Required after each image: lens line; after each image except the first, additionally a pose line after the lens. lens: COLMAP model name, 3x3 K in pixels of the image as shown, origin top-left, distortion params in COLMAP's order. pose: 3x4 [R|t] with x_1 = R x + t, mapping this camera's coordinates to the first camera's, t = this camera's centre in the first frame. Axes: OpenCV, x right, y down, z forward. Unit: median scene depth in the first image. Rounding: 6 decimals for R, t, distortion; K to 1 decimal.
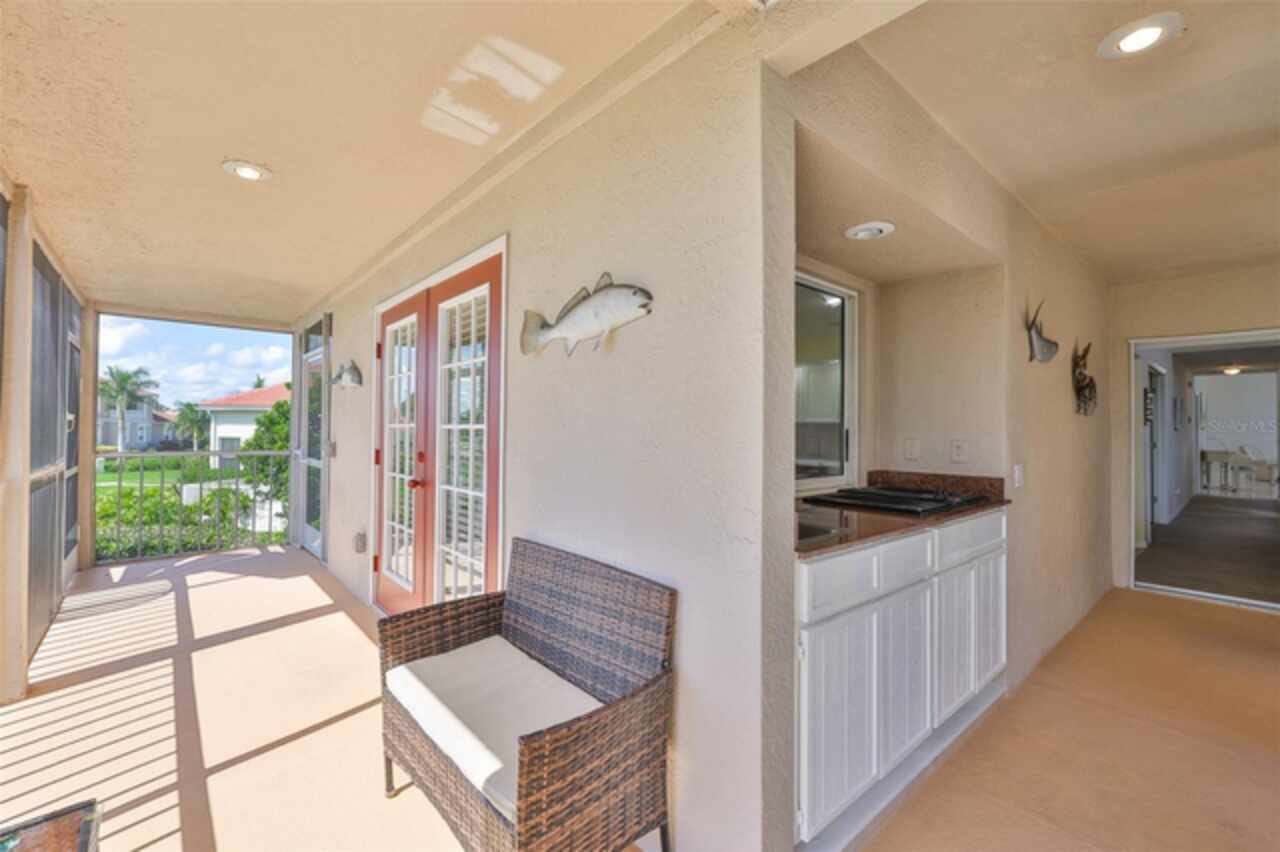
lens RADIAL K [[544.8, 0, 632.3], [0, 544.8, 424.5], [0, 0, 1]] dist [0.000291, 0.000832]
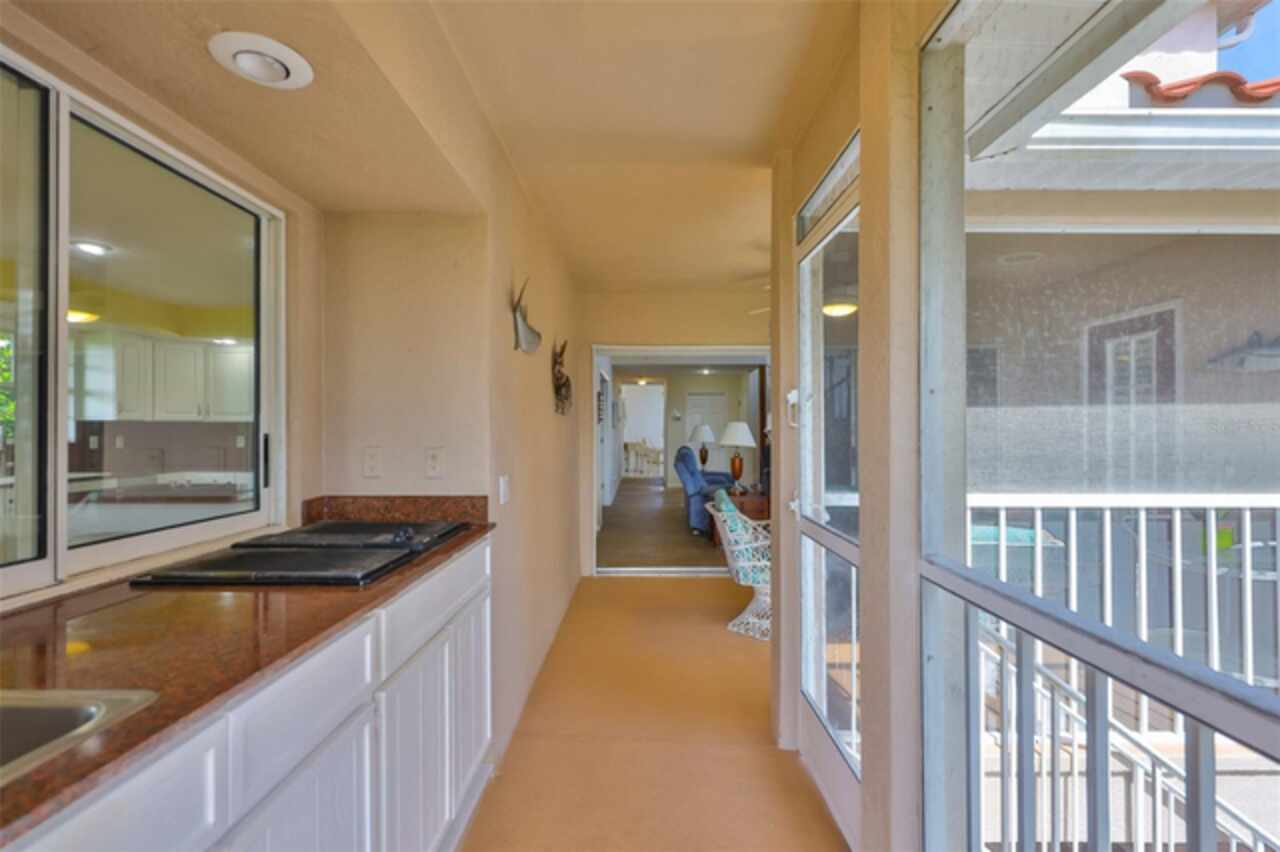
lens RADIAL K [[544.8, 0, 637.4], [0, 544.8, 424.9], [0, 0, 1]] dist [0.000291, 0.000832]
pose [[0.659588, -0.006286, 0.751601, 0.214002], [0.003934, 0.999980, 0.004912, -0.002849], [-0.751617, -0.000283, 0.659599, 0.294109]]
